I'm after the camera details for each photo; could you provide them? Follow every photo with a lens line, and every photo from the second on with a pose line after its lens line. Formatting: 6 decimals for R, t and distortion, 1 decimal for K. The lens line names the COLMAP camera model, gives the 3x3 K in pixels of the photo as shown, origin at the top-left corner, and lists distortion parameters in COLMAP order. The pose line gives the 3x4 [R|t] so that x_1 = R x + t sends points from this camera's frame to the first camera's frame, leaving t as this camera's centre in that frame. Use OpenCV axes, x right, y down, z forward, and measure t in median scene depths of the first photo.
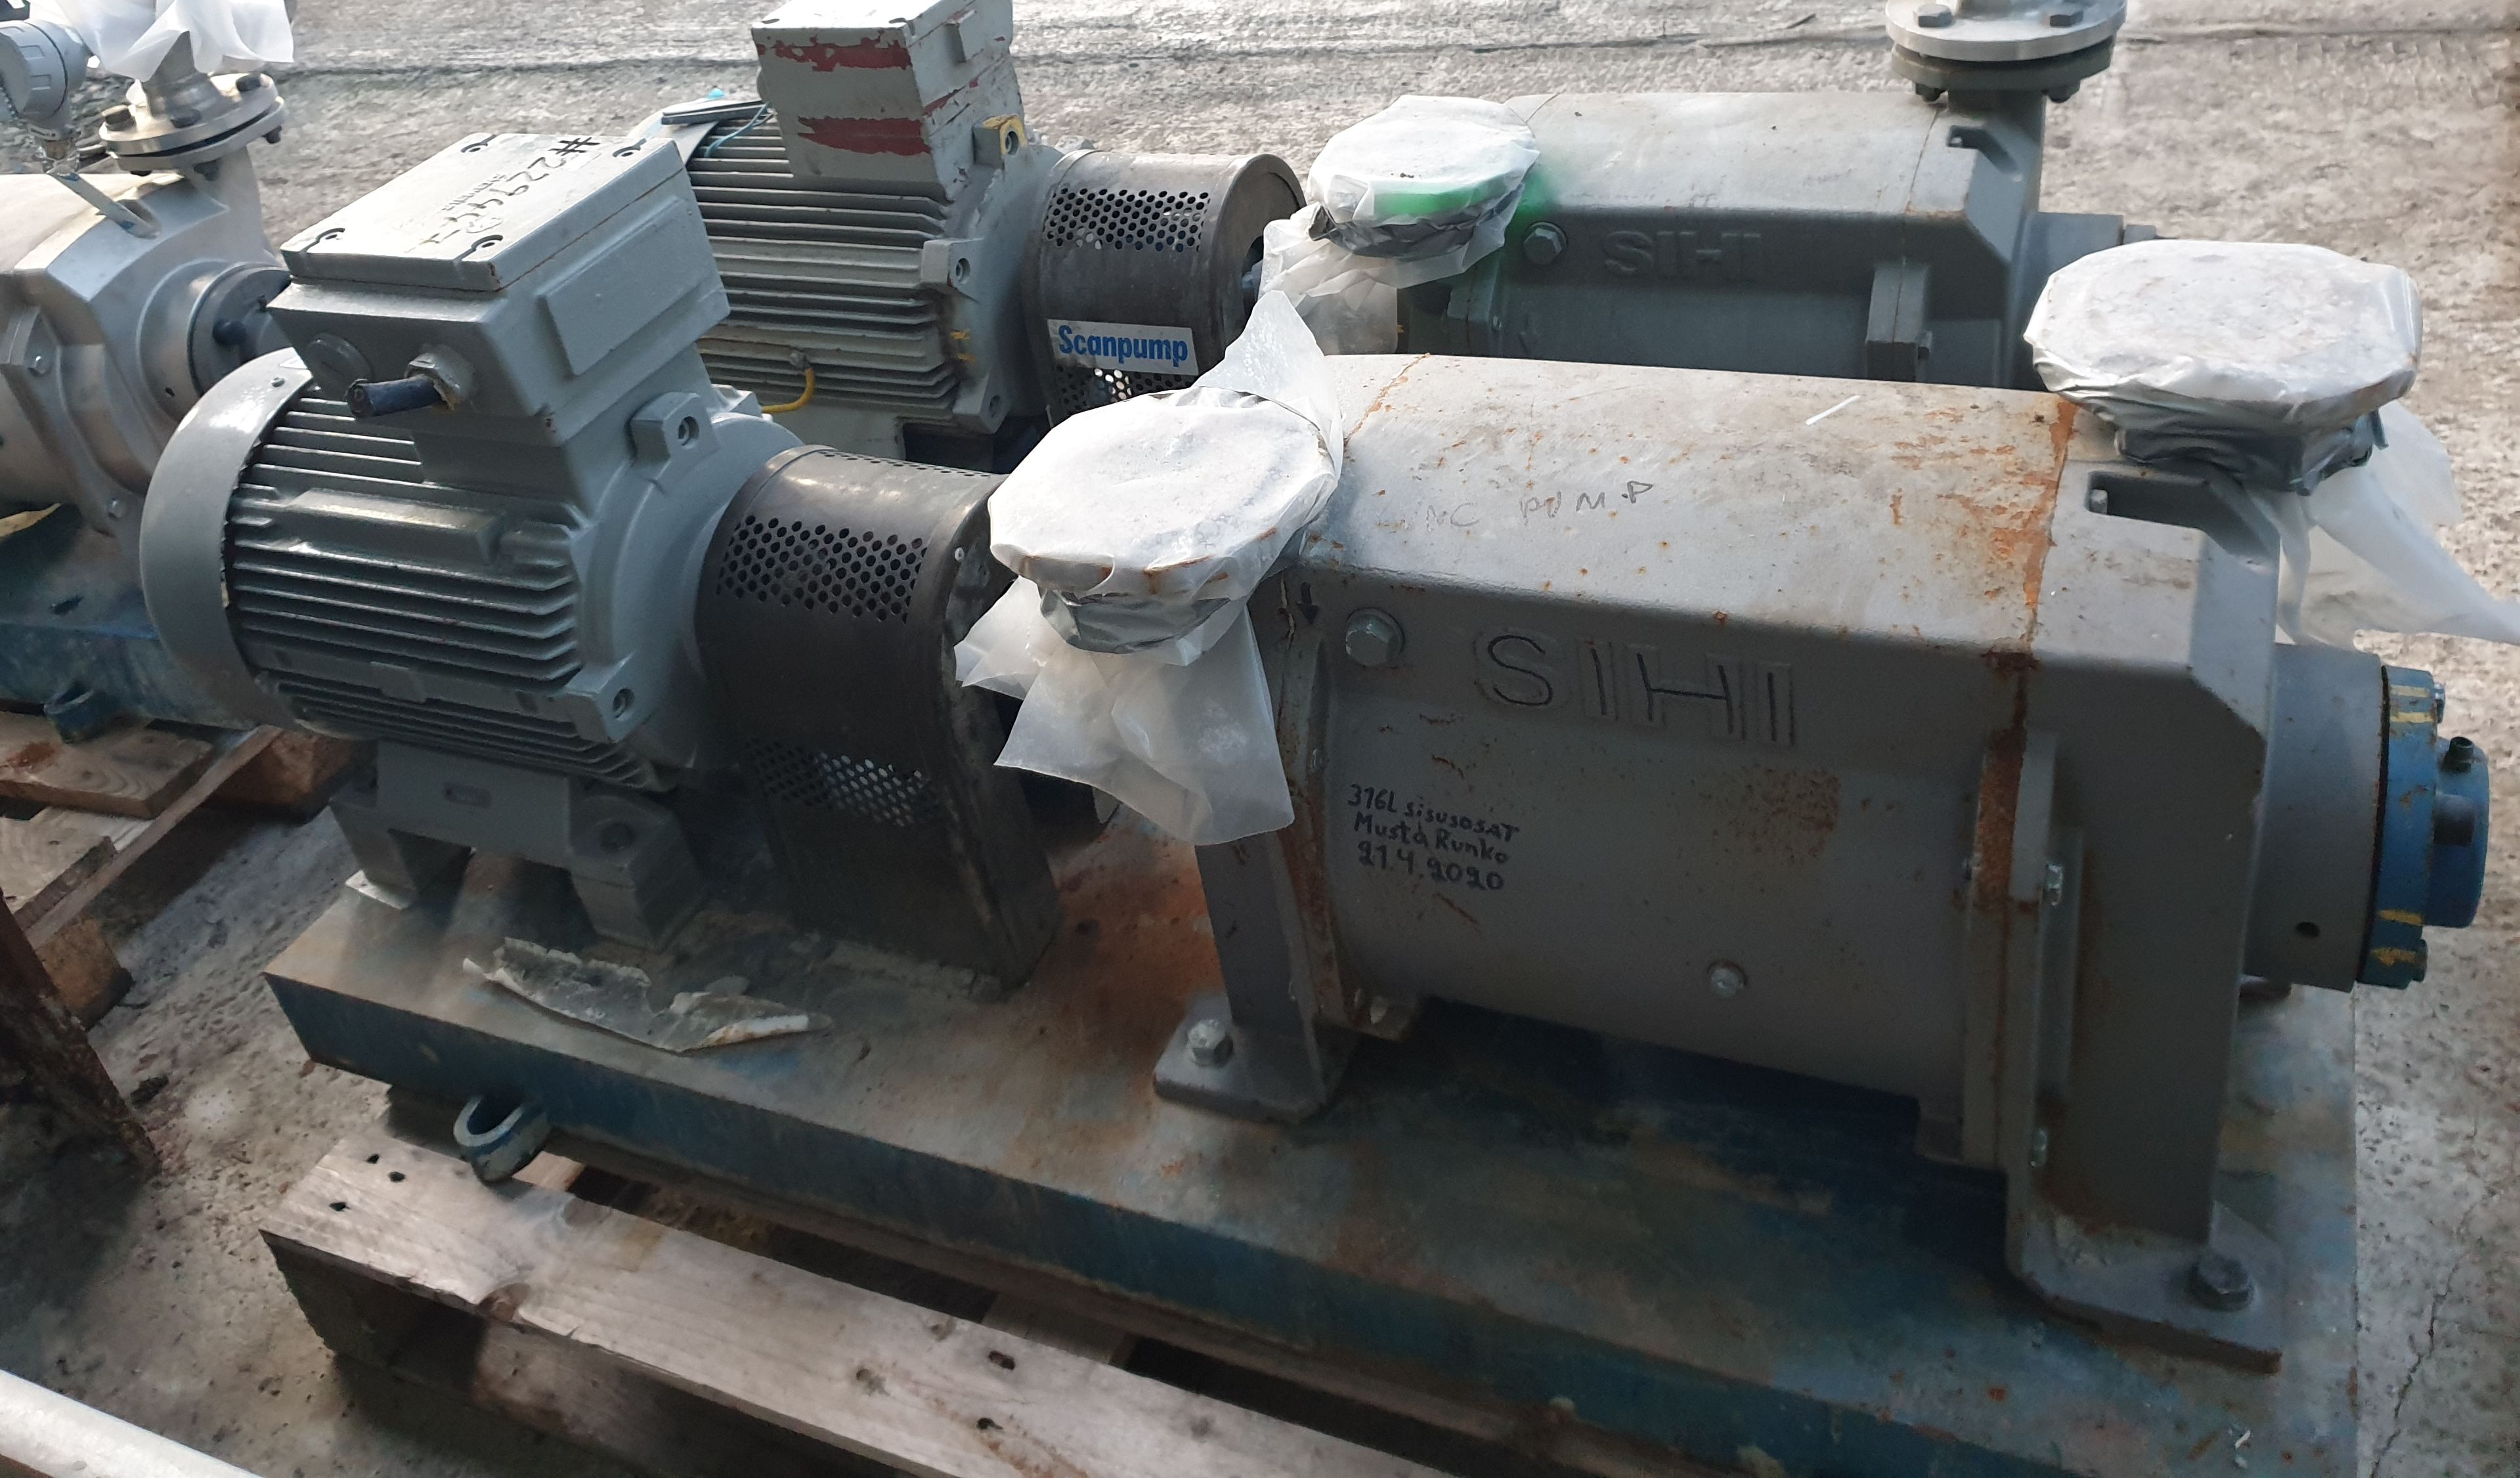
lens RADIAL K [[1937.2, 0, 1260.0], [0, 1937.2, 739.0], [0, 0, 1]] dist [0.008901, 0.005185]
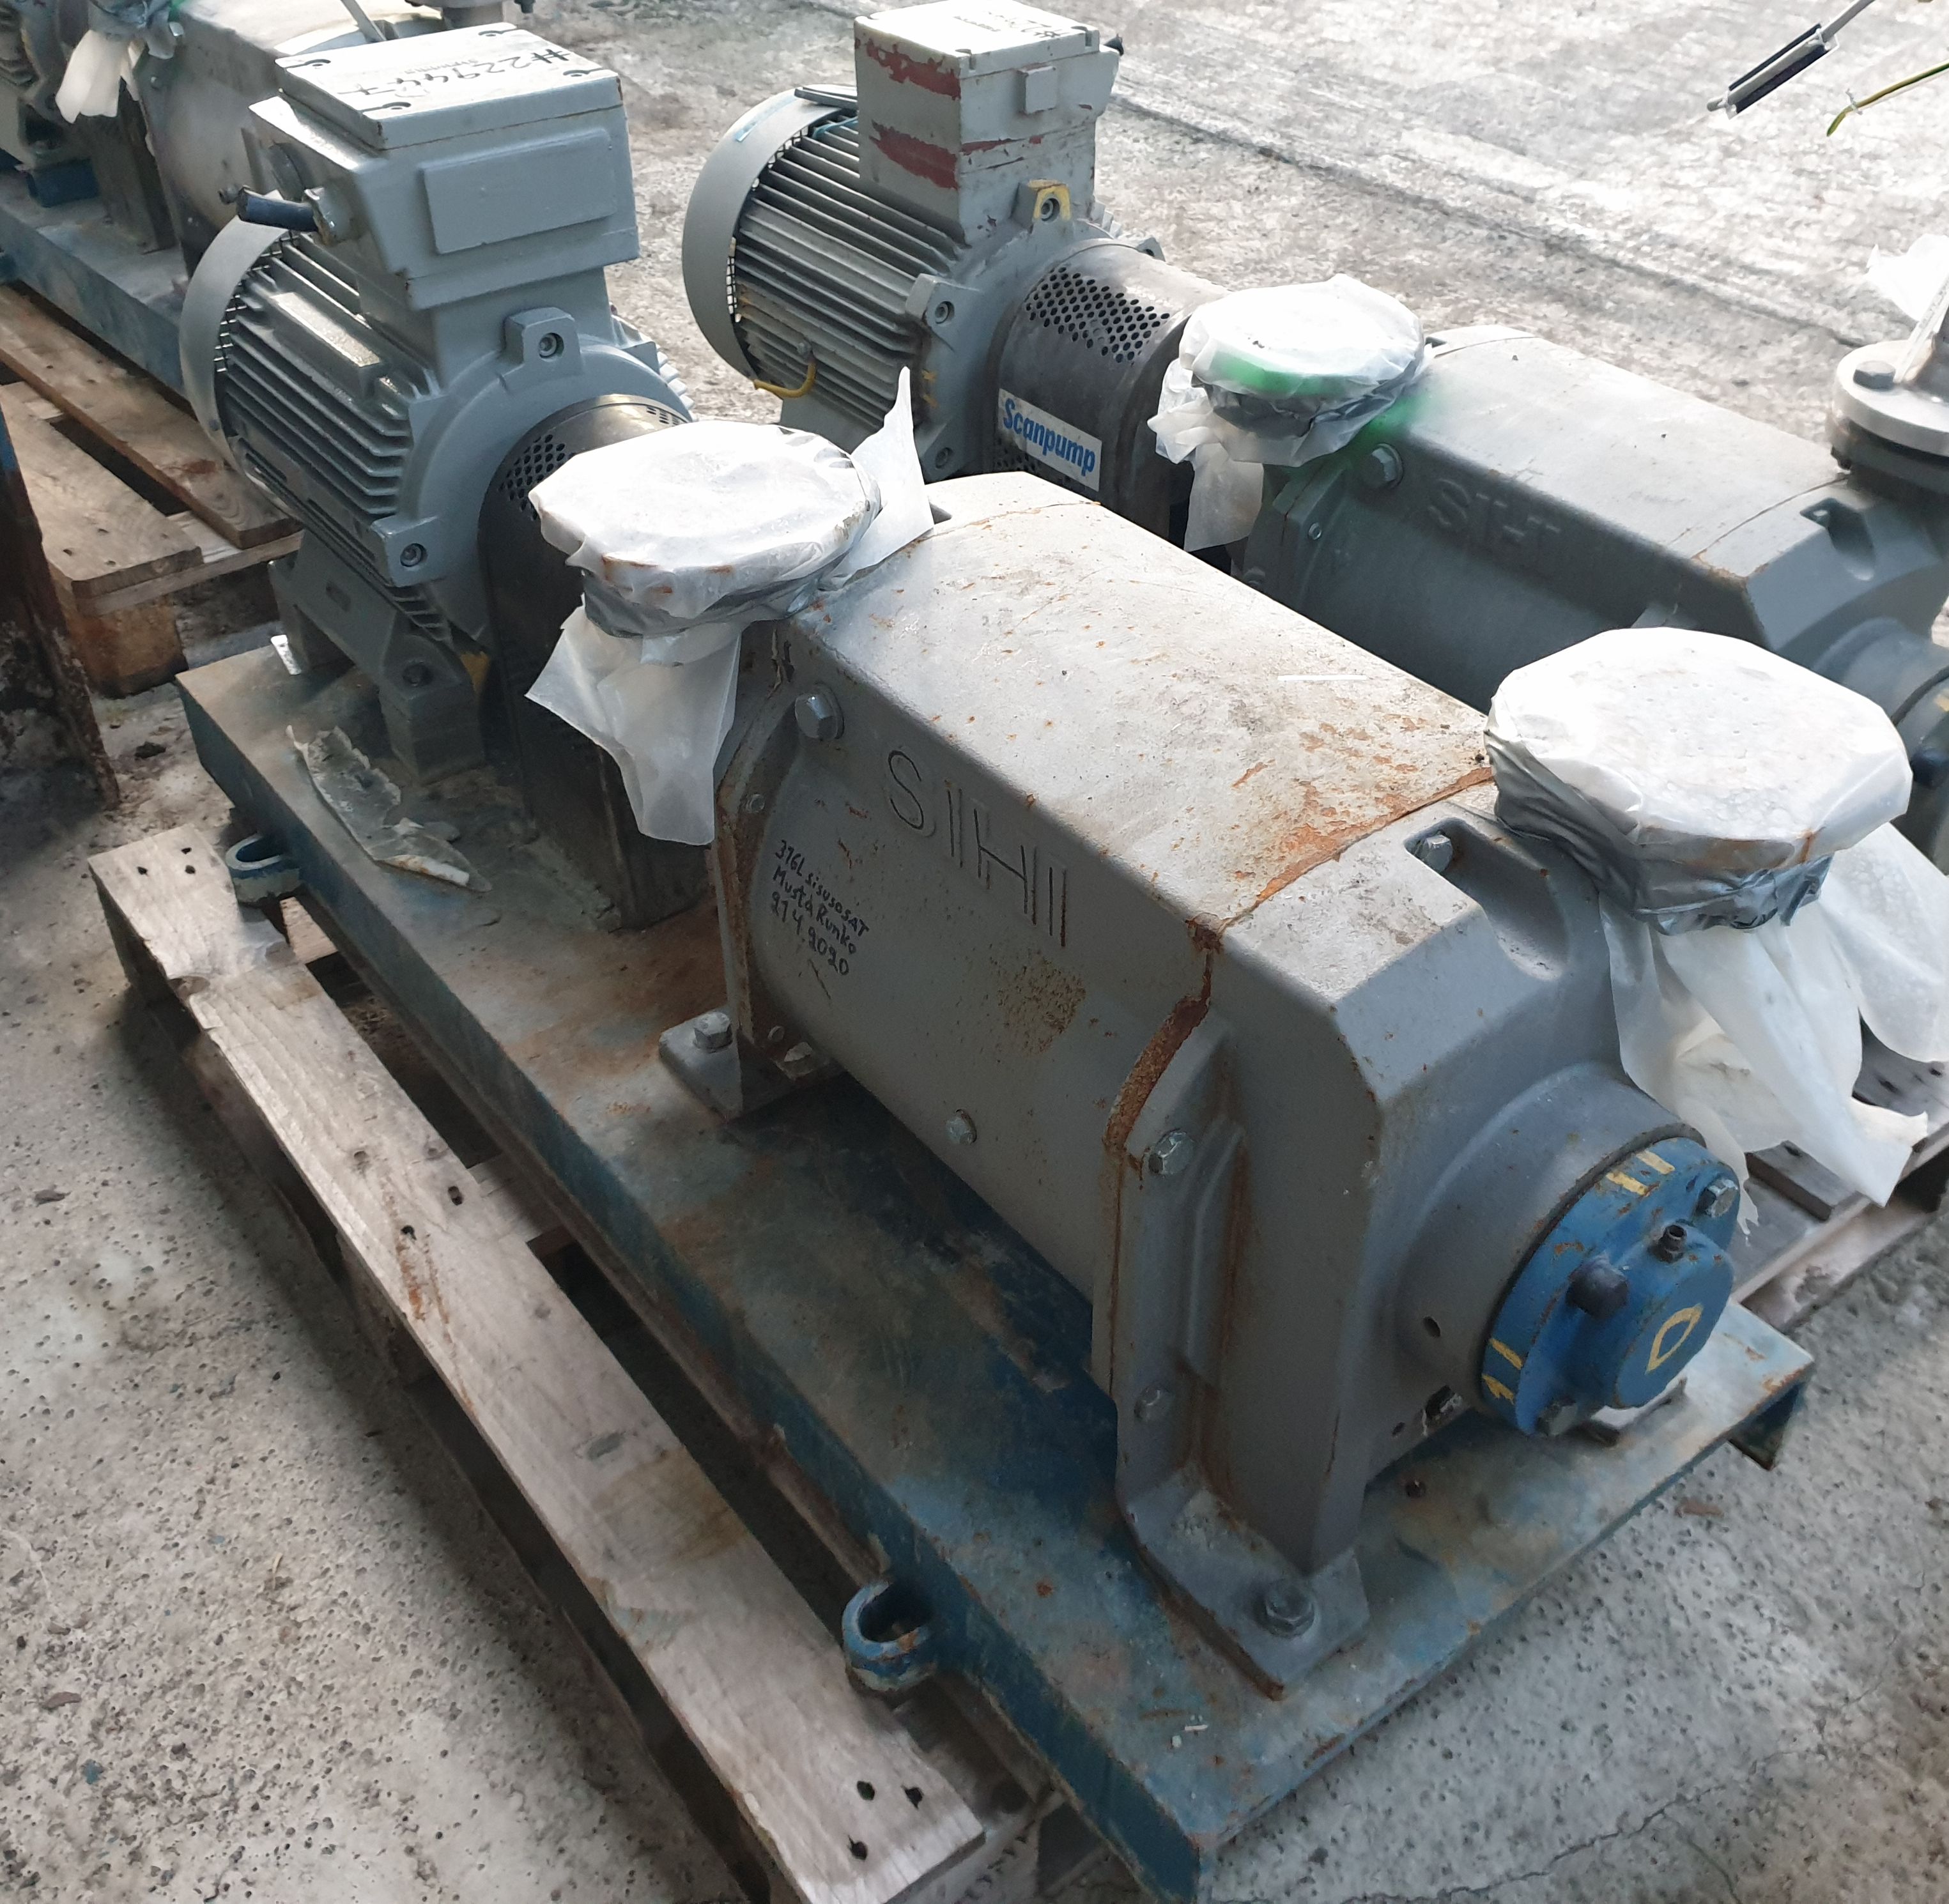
lens RADIAL K [[1780.5, 0, 977.3], [0, 1780.5, 1158.4], [0, 0, 1]] dist [0.045595, -0.079382]
pose [[0.871144, 0.440031, -0.217903, 0.308105], [-0.397765, 0.892591, 0.212281, -0.050367], [0.287909, -0.098253, 0.952604, 0.034631]]
